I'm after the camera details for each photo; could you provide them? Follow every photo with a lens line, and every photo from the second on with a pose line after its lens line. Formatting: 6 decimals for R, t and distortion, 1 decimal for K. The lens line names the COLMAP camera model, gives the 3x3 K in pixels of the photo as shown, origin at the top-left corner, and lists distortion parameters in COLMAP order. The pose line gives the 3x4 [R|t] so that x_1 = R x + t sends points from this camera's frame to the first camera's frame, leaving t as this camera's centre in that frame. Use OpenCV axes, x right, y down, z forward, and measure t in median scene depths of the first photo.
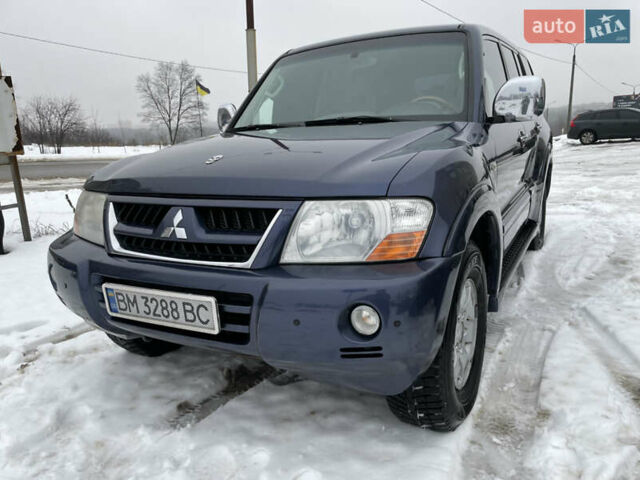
lens RADIAL K [[493.0, 0, 323.4], [0, 493.0, 251.0], [0, 0, 1]] dist [0.049610, -0.060831]
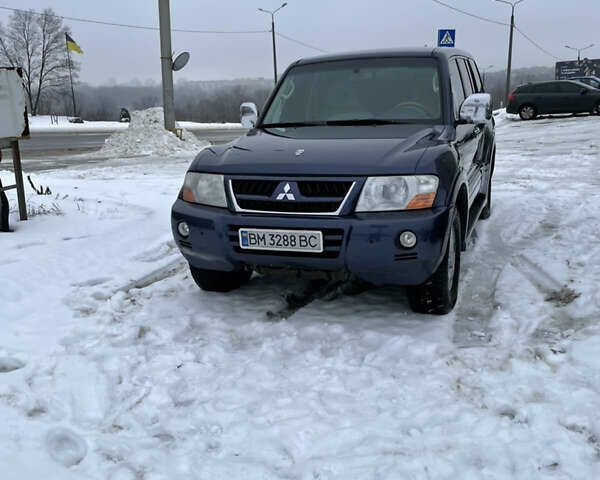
lens RADIAL K [[615.5, 0, 292.5], [0, 615.5, 241.7], [0, 0, 1]] dist [0.048610, 0.000000]
pose [[0.992651, -0.019072, 0.119503, -0.462089], [0.019918, 0.999784, -0.005892, 0.111916], [-0.119365, 0.008229, 0.992816, -0.937817]]
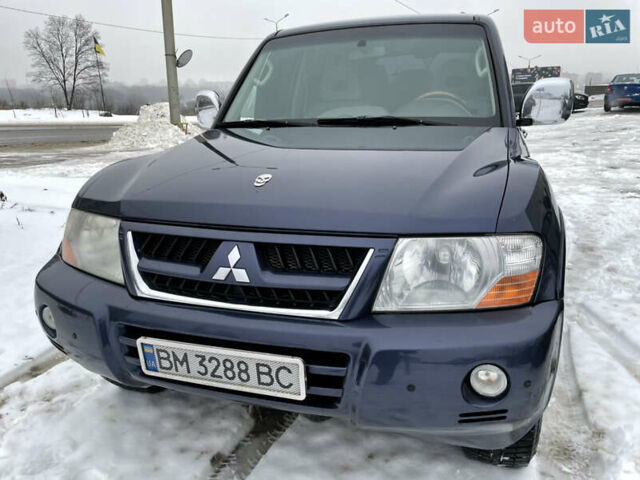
lens RADIAL K [[493.0, 0, 323.5], [0, 493.0, 244.1], [0, 0, 1]] dist [0.049610, -0.060831]
pose [[0.984528, -0.031860, 0.172305, -0.251746], [0.022758, 0.998252, 0.054540, -0.112874], [-0.173742, -0.049775, 0.983533, 0.140545]]
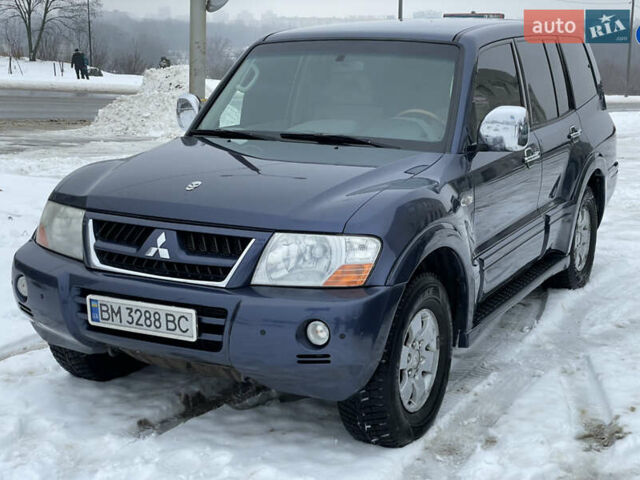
lens RADIAL K [[963.6, 0, 330.6], [0, 963.6, 245.8], [0, 0, 1]] dist [0.110895, 0.000000]
pose [[0.998384, 0.053072, 0.020298, 0.039794], [-0.052442, 0.998160, -0.030422, -0.005316], [-0.021875, 0.029308, 0.999331, -1.049130]]
